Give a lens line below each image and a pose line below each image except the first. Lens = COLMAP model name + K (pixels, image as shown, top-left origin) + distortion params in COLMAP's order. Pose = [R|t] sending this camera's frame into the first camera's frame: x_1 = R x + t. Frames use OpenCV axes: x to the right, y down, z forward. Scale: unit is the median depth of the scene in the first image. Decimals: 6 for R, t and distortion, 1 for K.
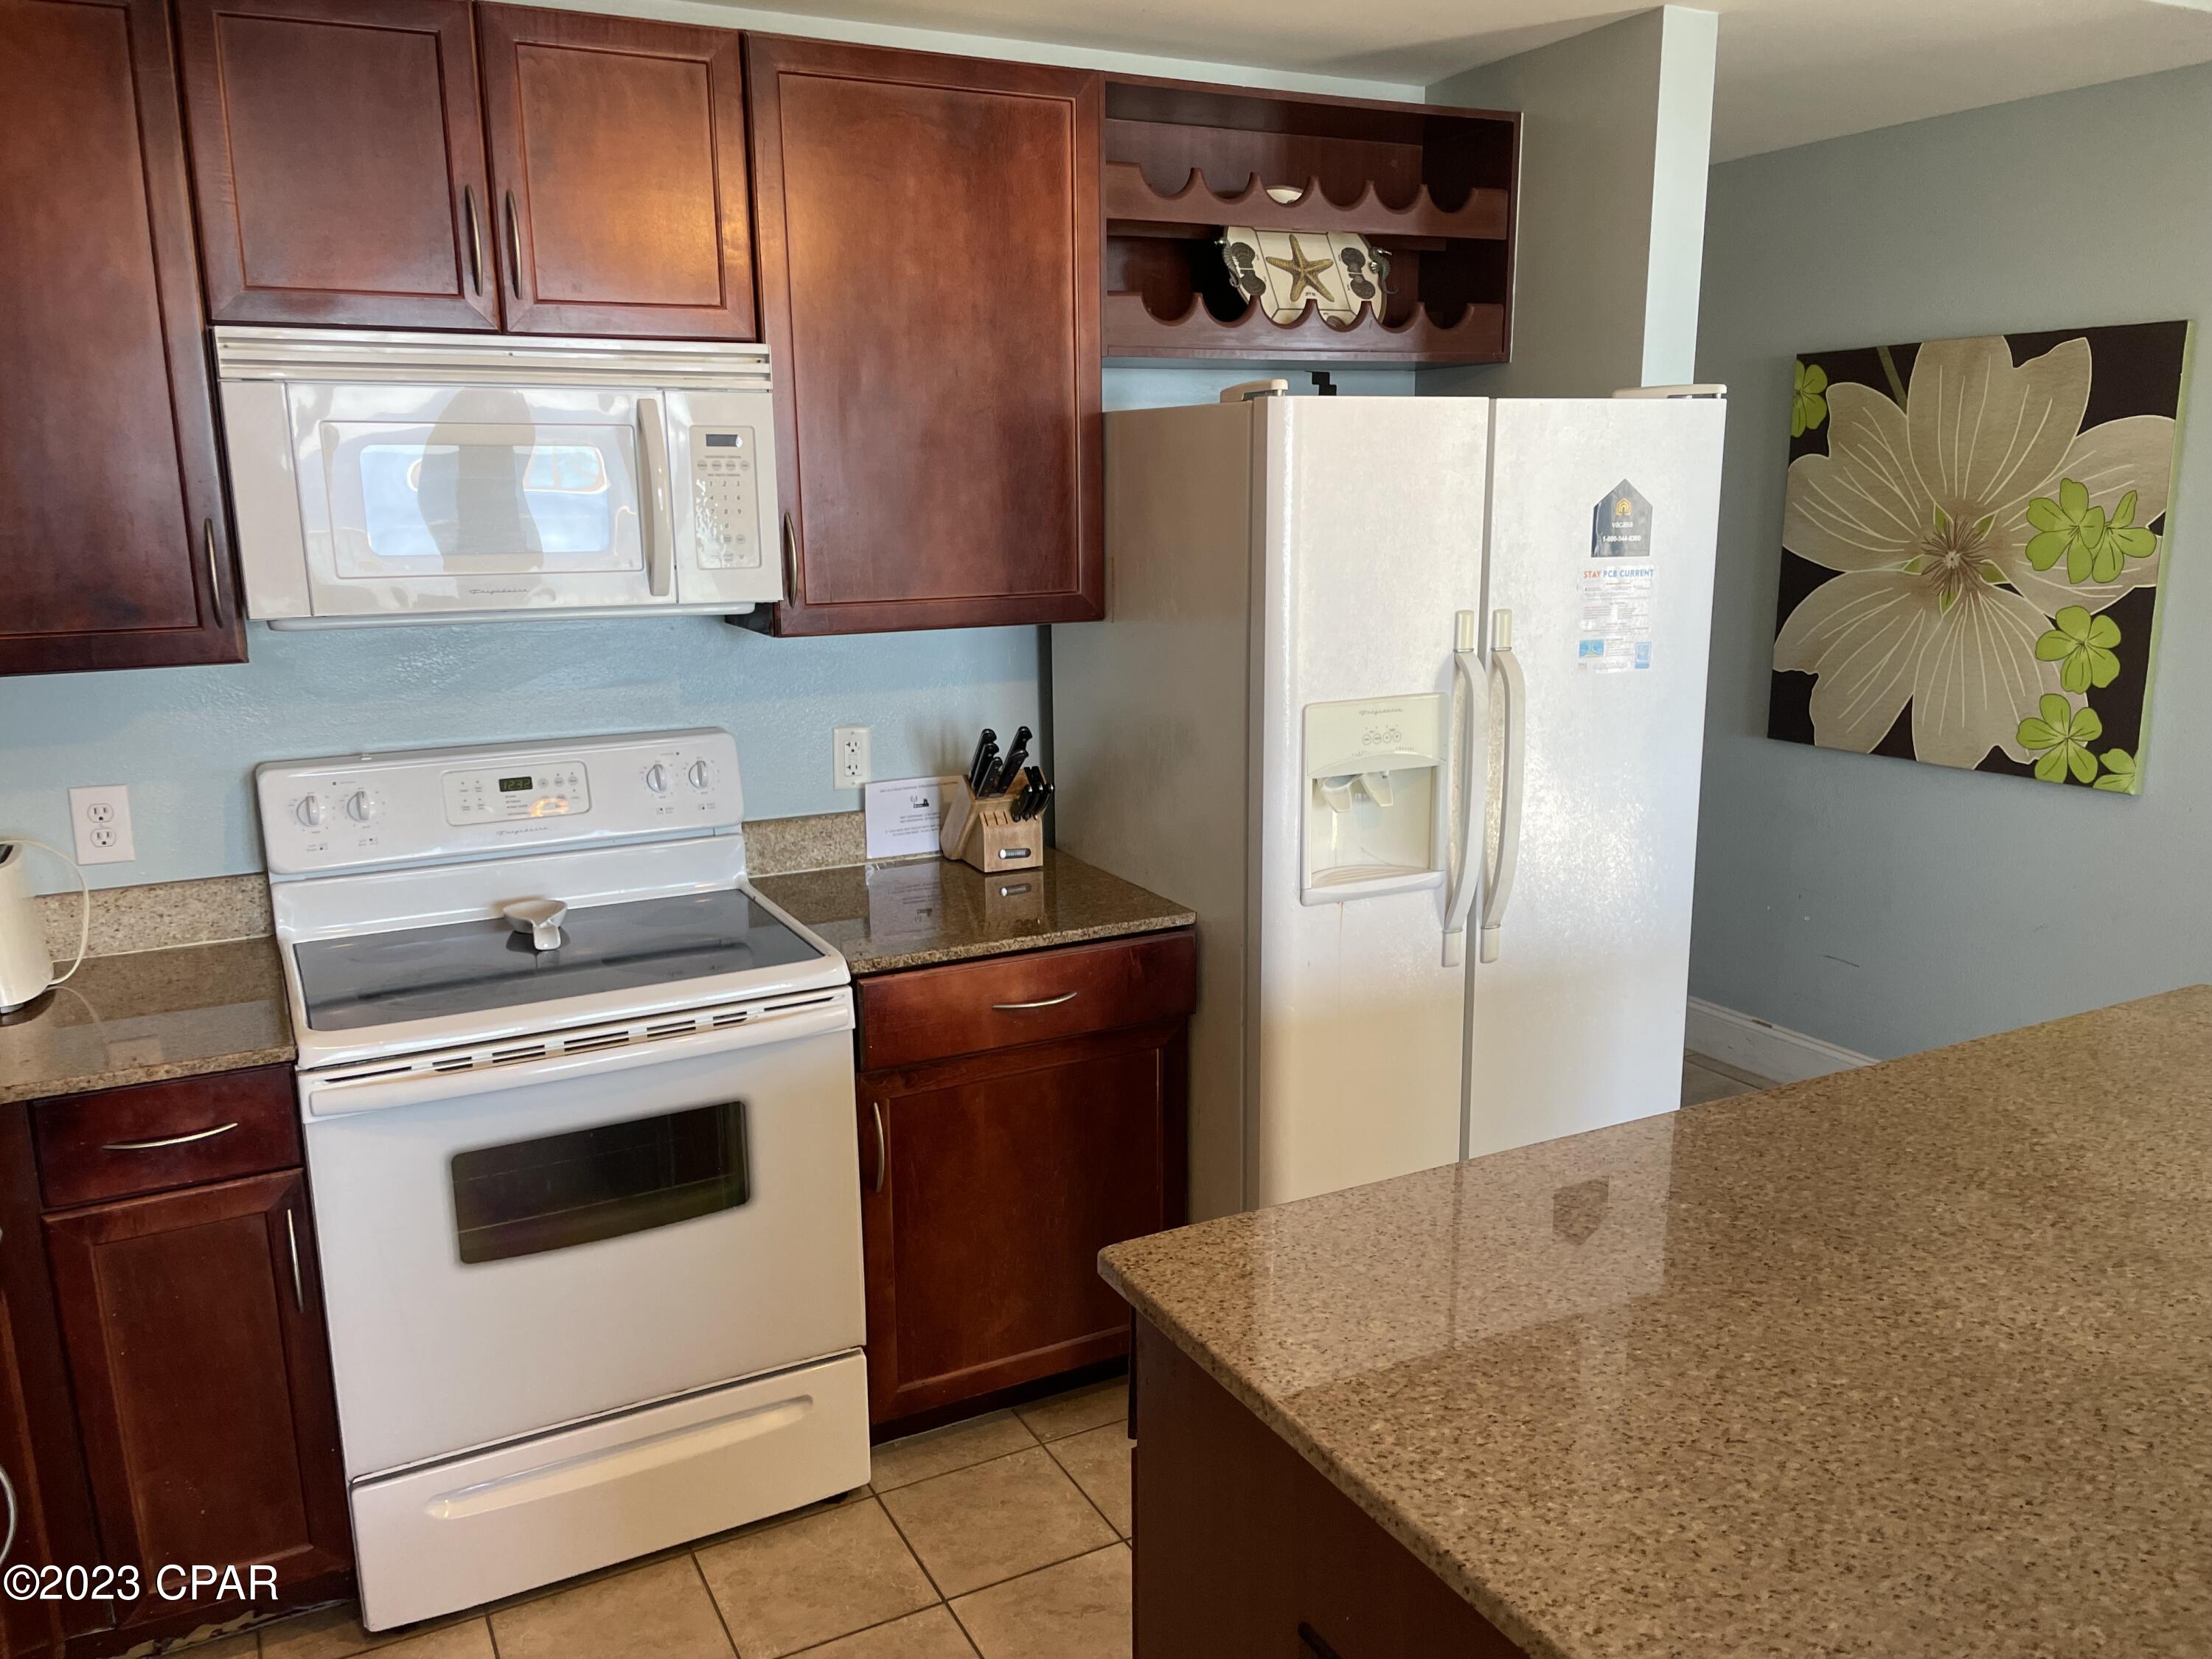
lens RADIAL K [[1690.0, 0, 1112.7], [0, 1690.0, 835.5], [0, 0, 1]] dist [0.093709, -0.129875]
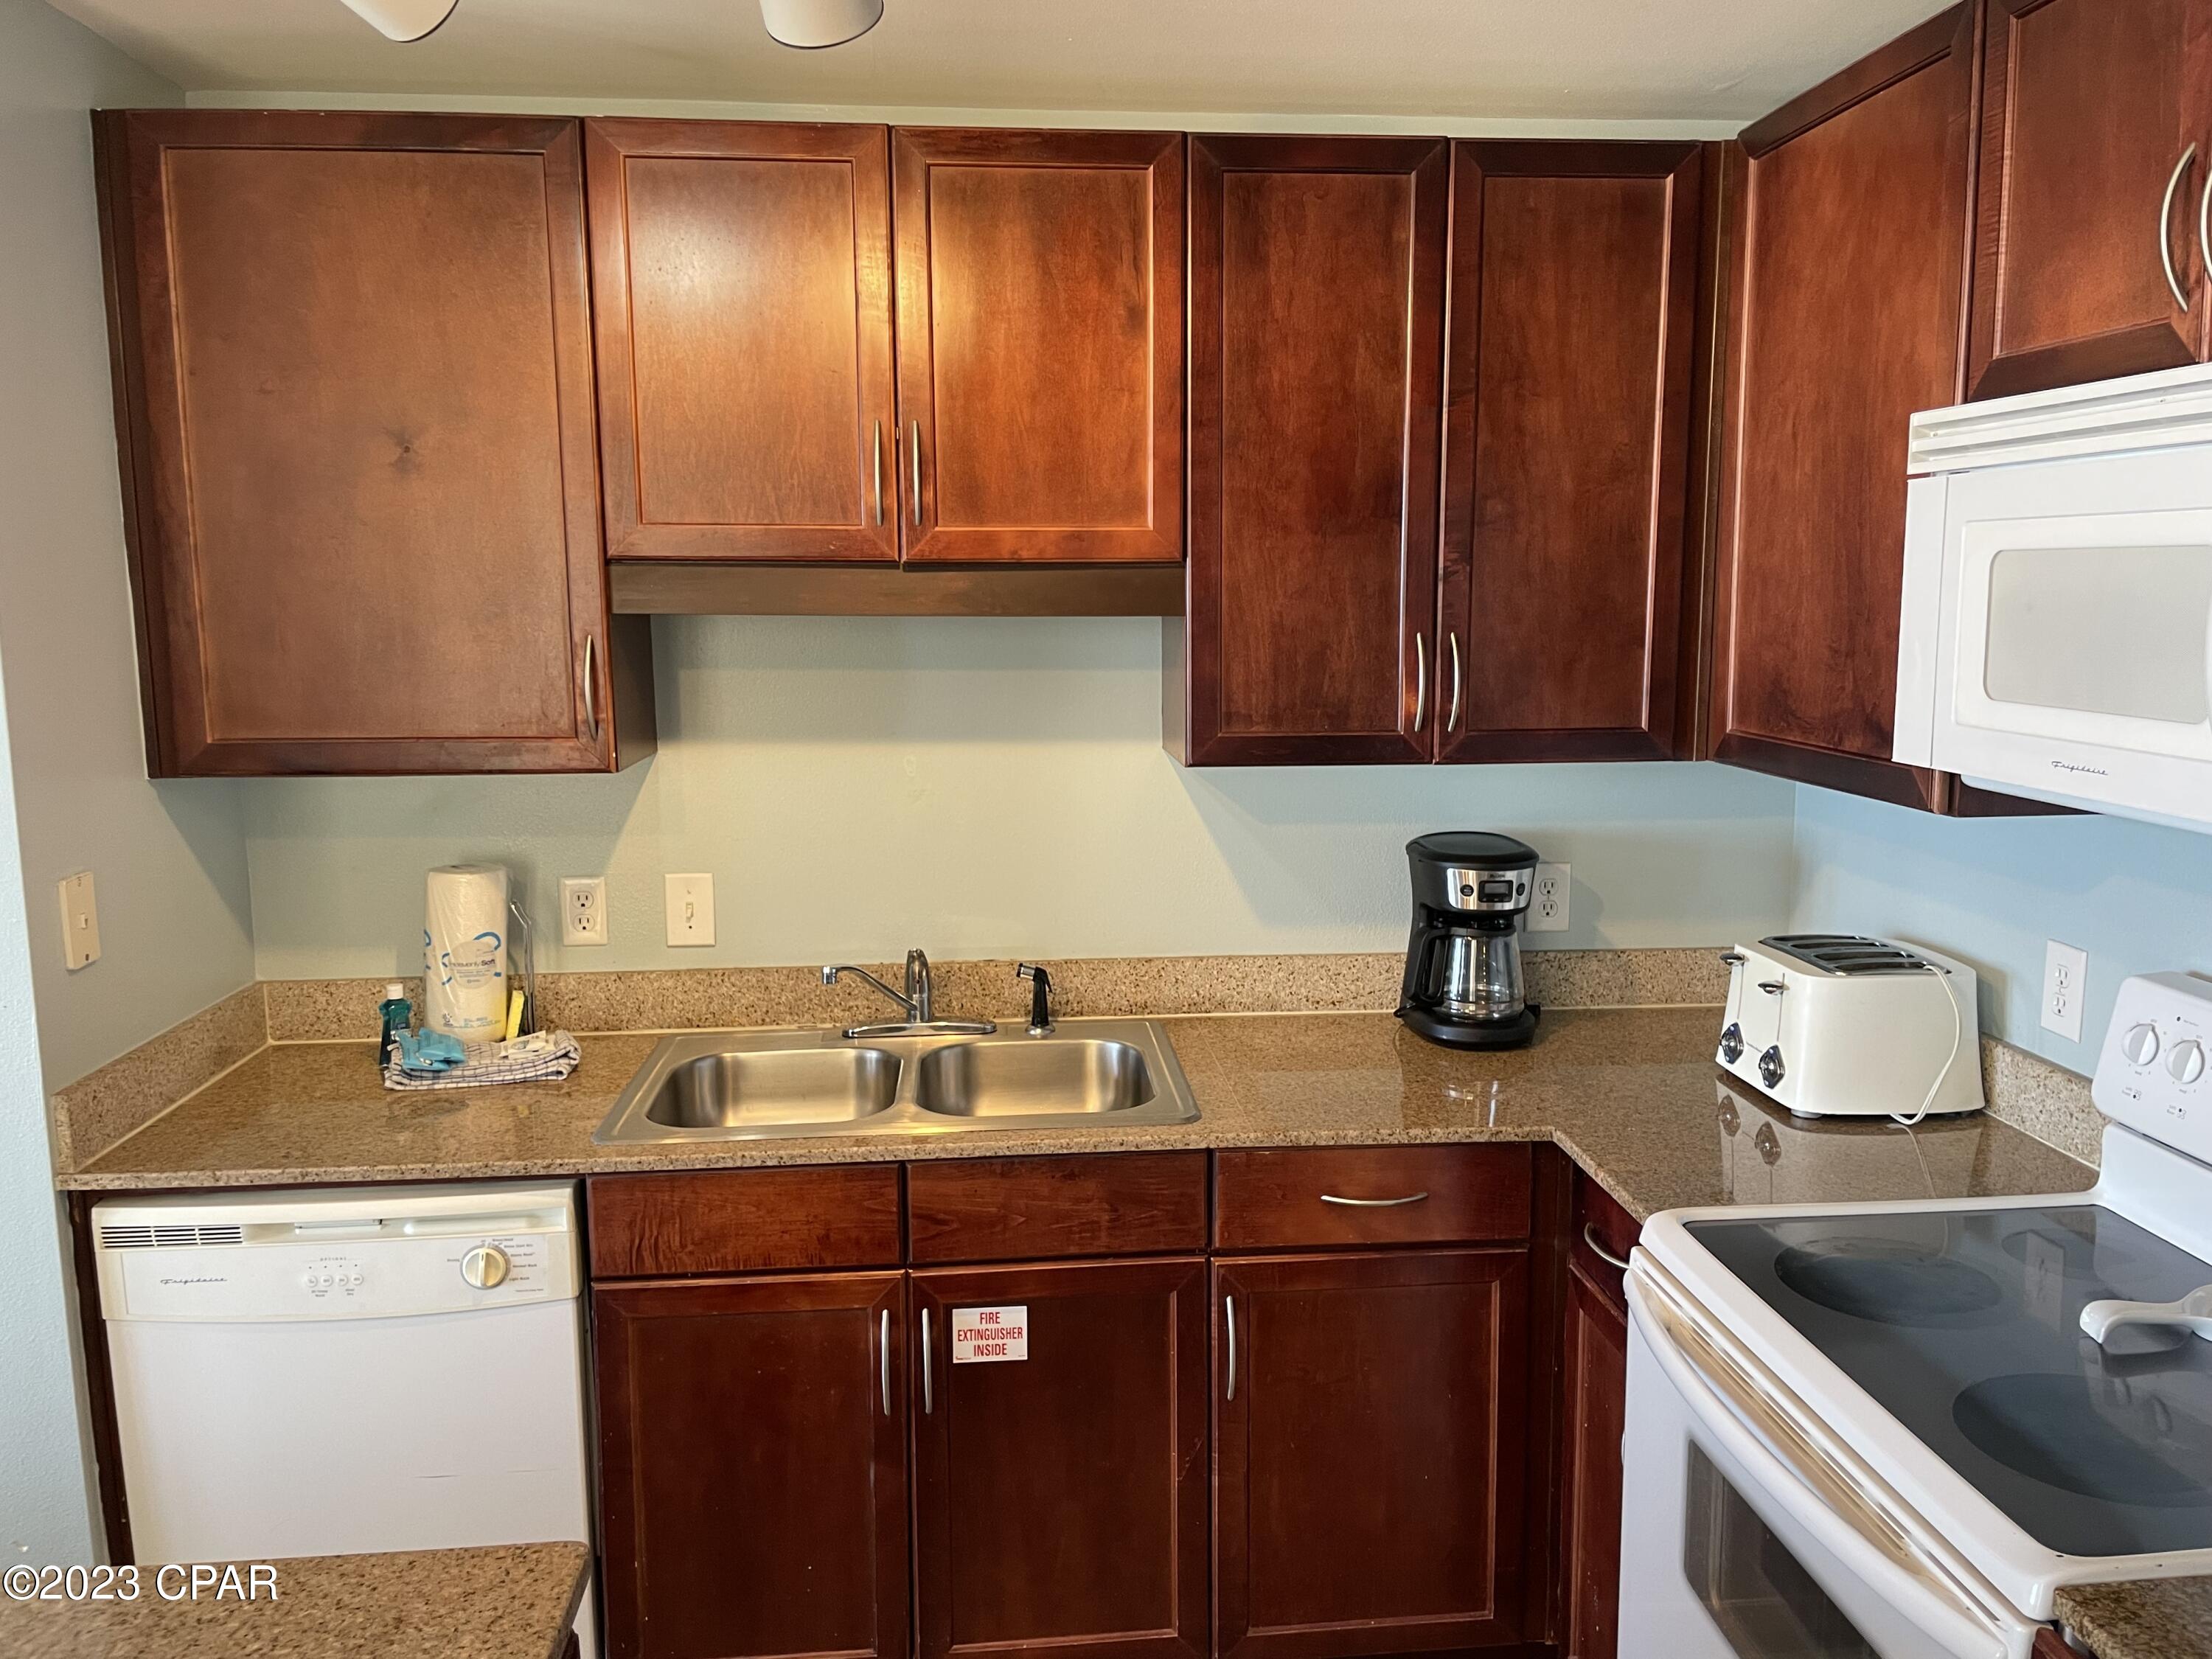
lens RADIAL K [[1668.6, 0, 1106.0], [0, 1668.6, 829.5], [0, 0, 1]] dist [0.094844, -0.139461]
pose [[-0.381140, 0.145892, -0.912934, 0.331180], [-0.183729, 0.955822, 0.229450, -0.178730], [0.906077, 0.255185, -0.337497, 0.791773]]
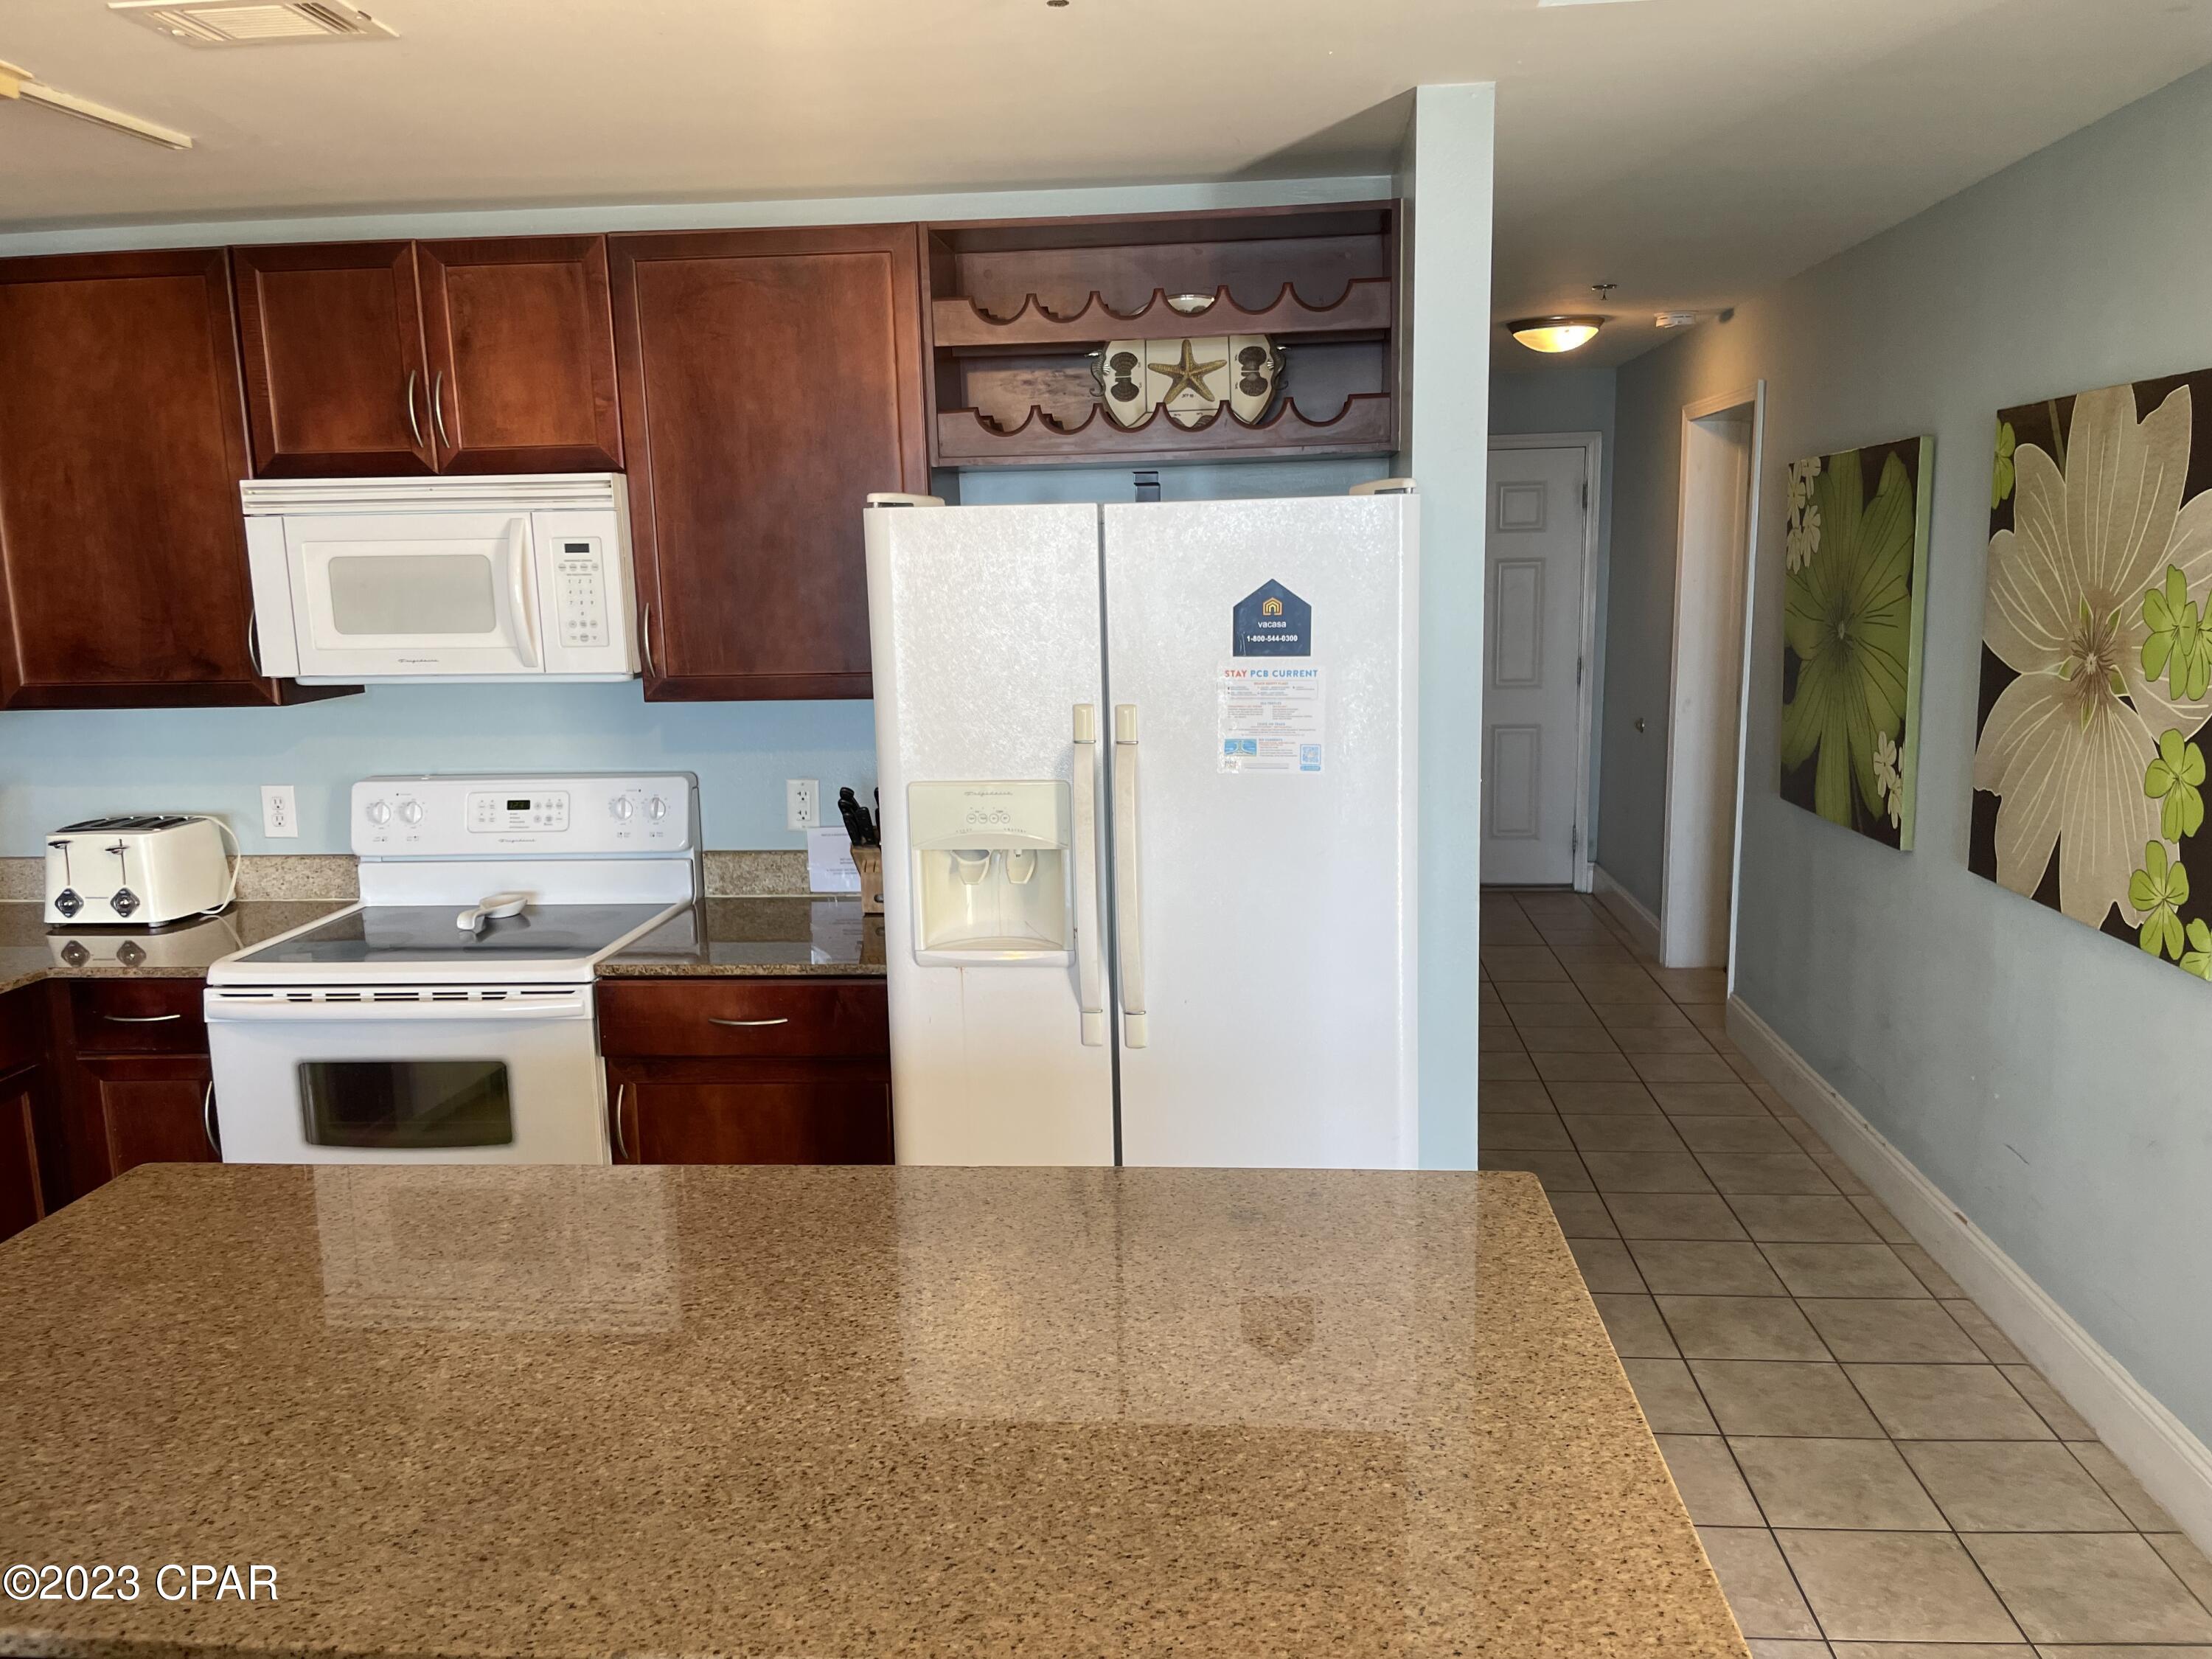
lens RADIAL K [[1679.1, 0, 1109.0], [0, 1679.1, 823.8], [0, 0, 1]] dist [0.106056, -0.146101]
pose [[0.842681, 0.078052, -0.532726, 0.750354], [-0.098373, 0.995101, -0.009812, -0.048533], [0.529351, 0.060674, 0.846231, 0.133217]]
